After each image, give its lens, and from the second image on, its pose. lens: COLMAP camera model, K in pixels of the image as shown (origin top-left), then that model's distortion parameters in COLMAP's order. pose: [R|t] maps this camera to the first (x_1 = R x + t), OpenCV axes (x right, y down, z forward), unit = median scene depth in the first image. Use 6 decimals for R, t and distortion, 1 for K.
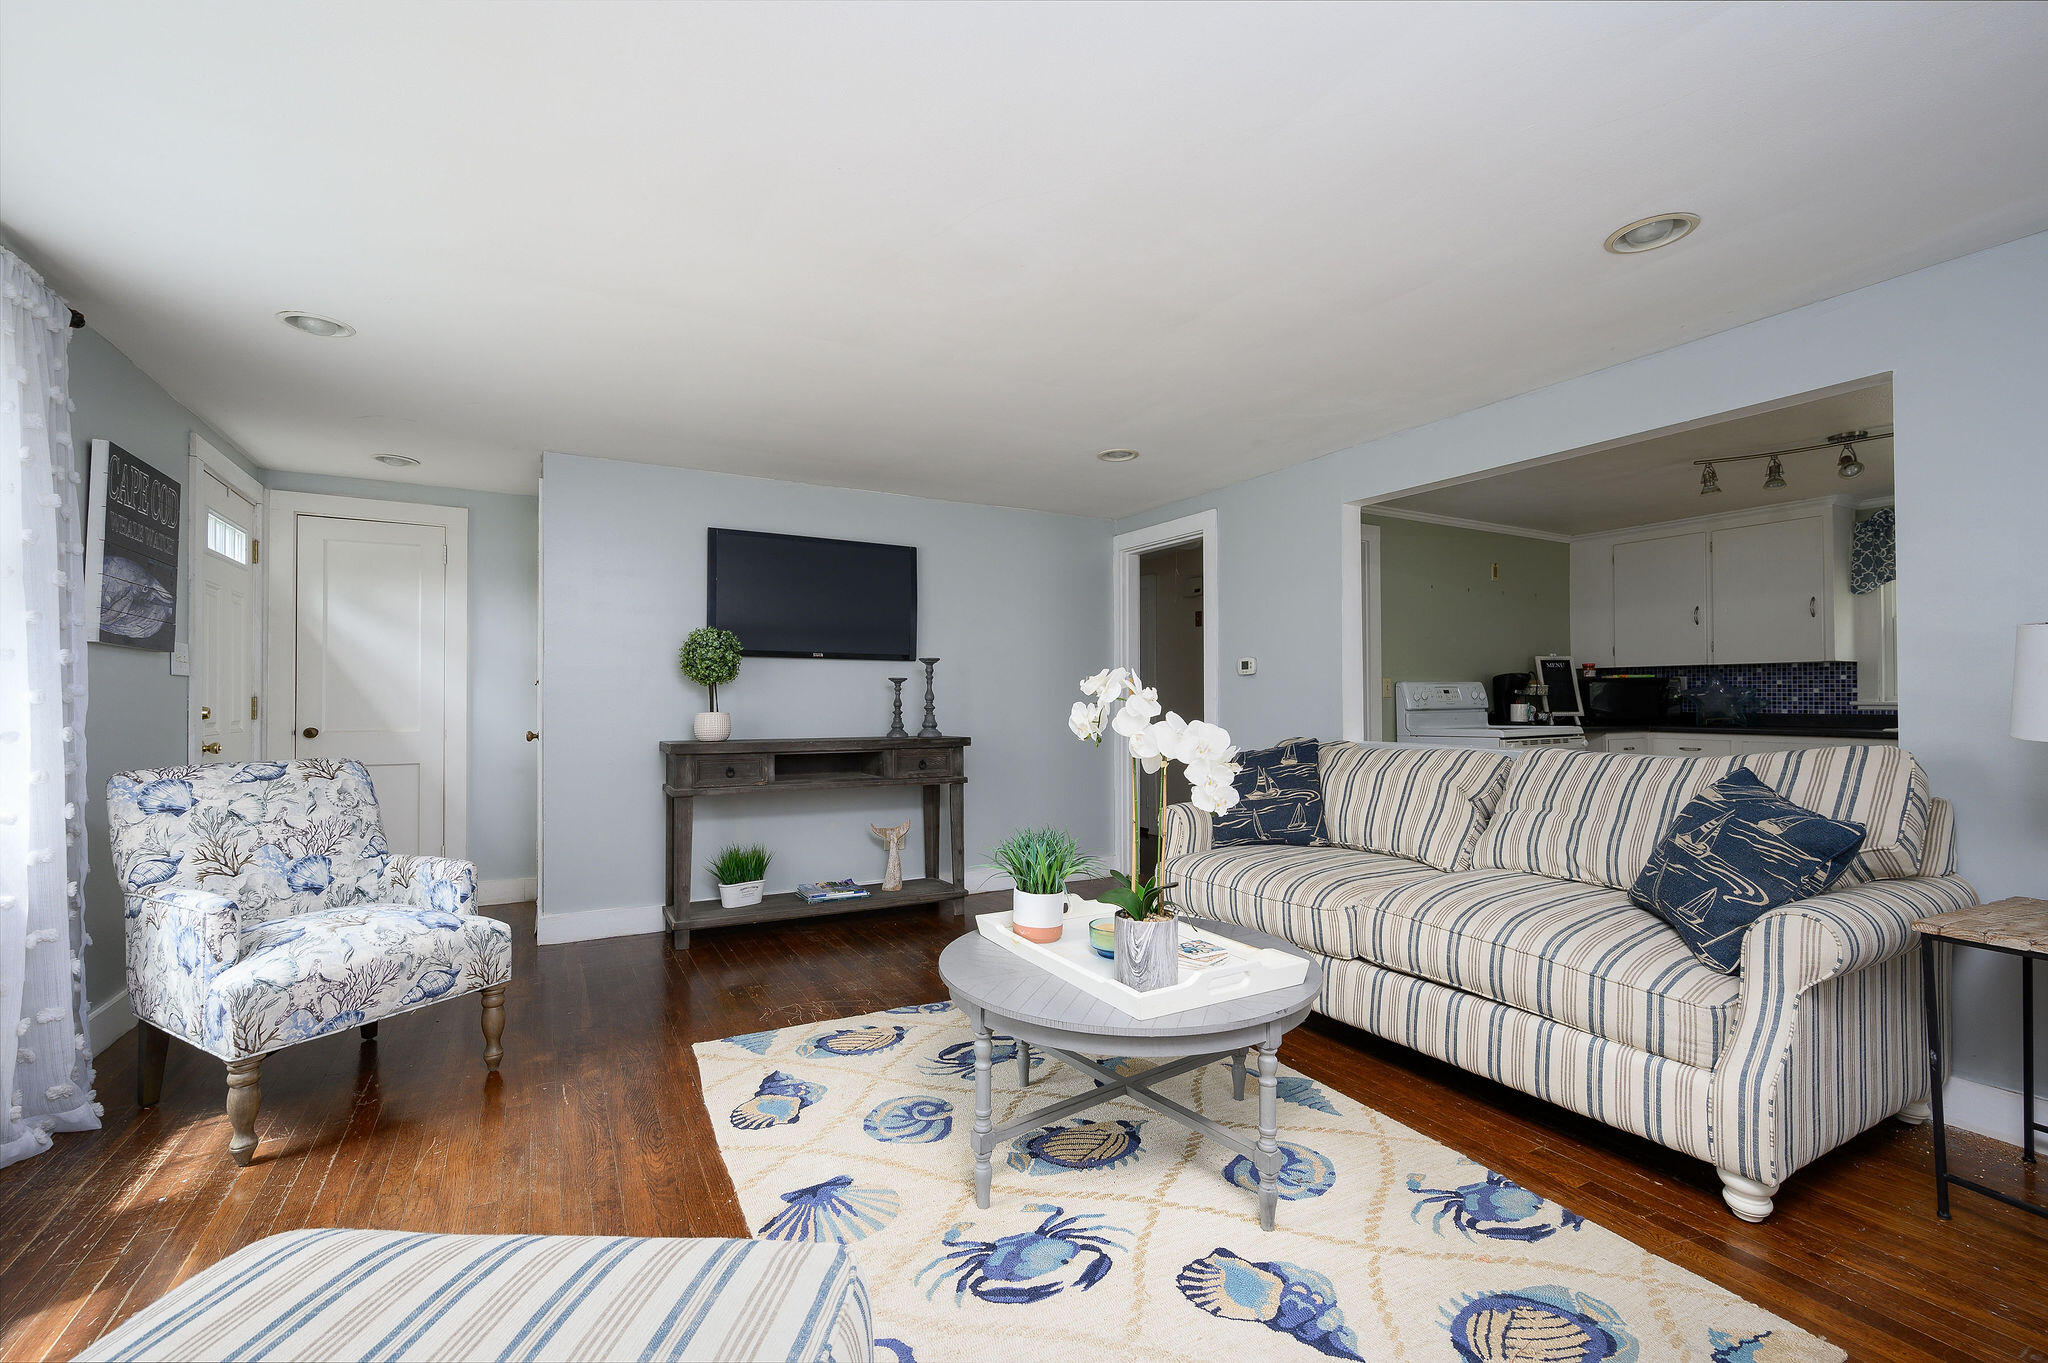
lens RADIAL K [[886.8, 0, 1026.0], [0, 886.8, 689.6], [0, 0, 1]] dist [0.000191, -0.000036]
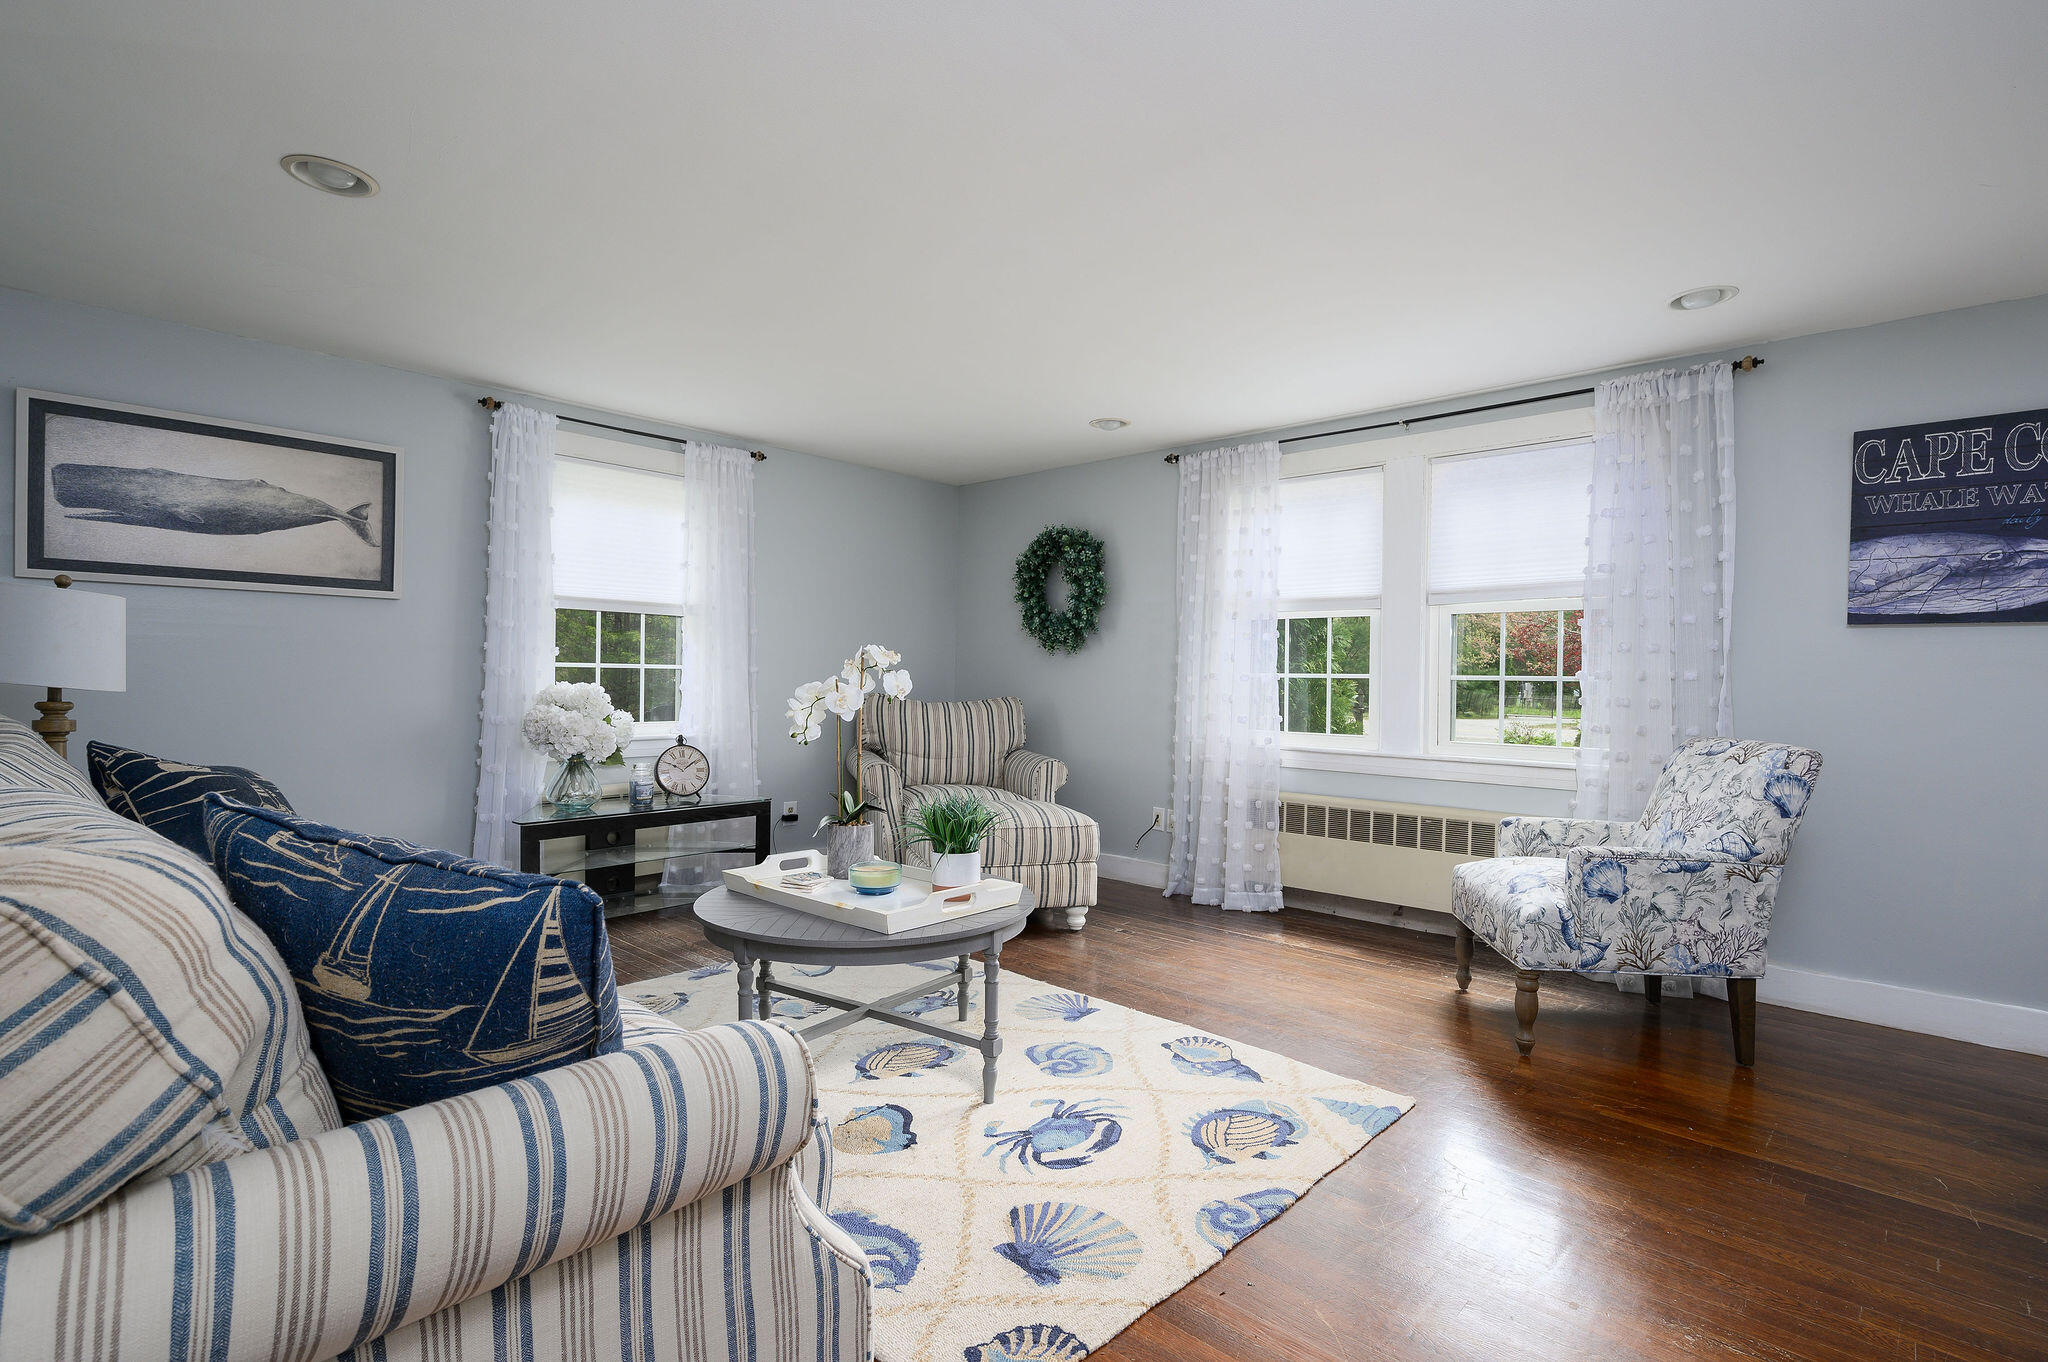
lens RADIAL K [[981.1, 0, 1029.3], [0, 981.1, 686.7], [0, 0, 1]] dist [-0.002030, 0.000340]
pose [[-0.948973, -0.008071, -0.315254, 0.185069], [-0.008352, 0.999965, -0.000460, 0.020880], [0.315247, 0.002196, -0.949007, 1.321461]]
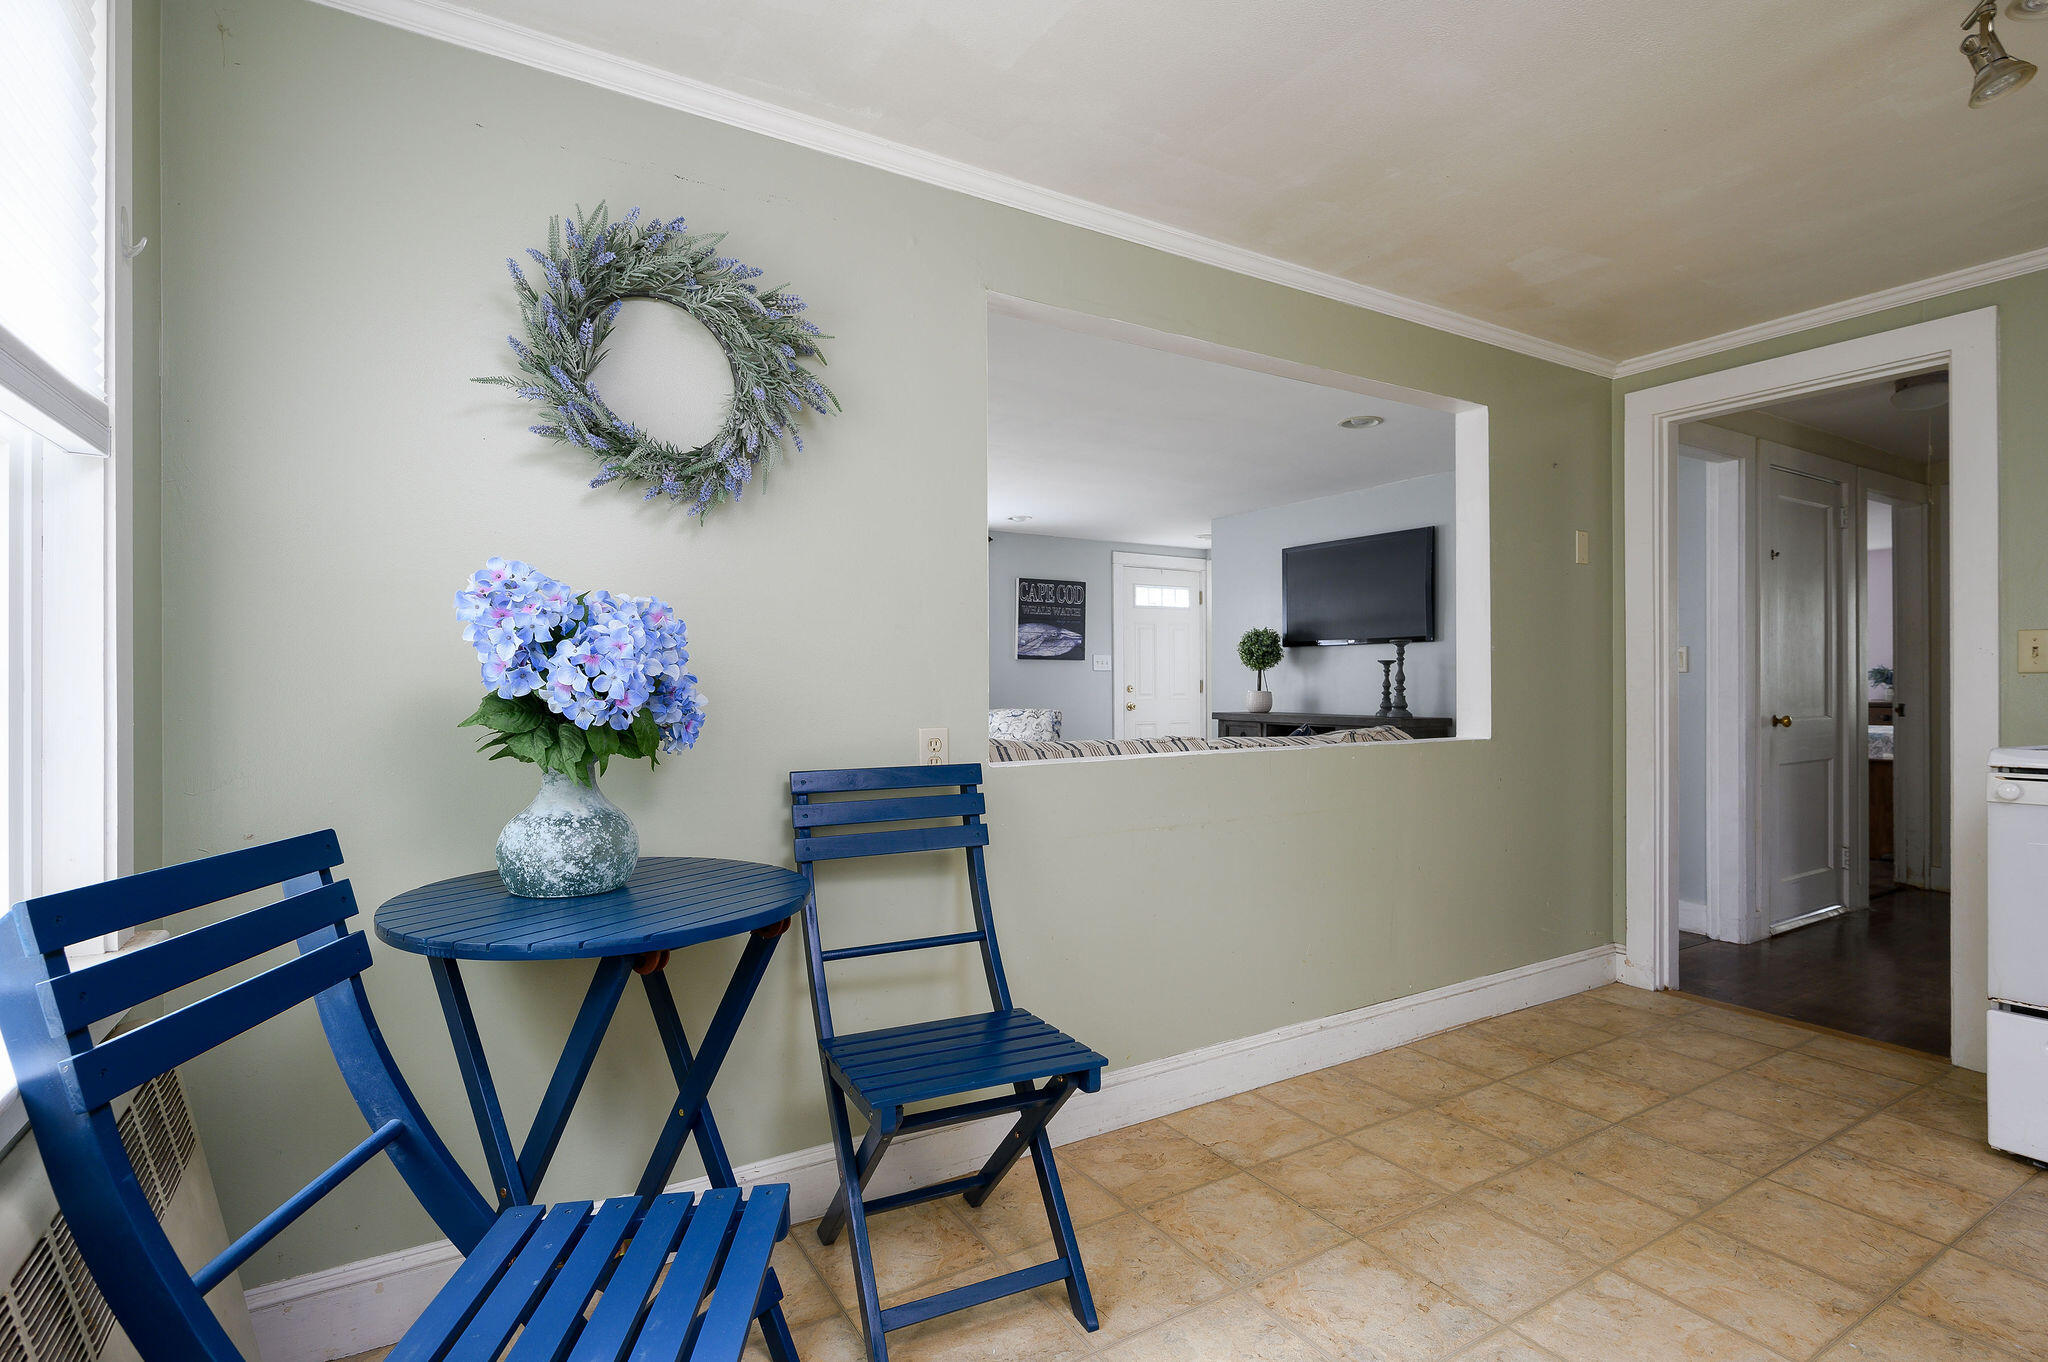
lens RADIAL K [[981.1, 0, 1029.3], [0, 981.1, 686.7], [0, 0, 1]] dist [-0.002030, 0.000340]
pose [[0.044518, 0.003941, -0.999001, 1.256898], [0.015164, 0.999874, 0.004621, 0.008129], [0.998894, -0.015355, 0.044452, 0.666505]]
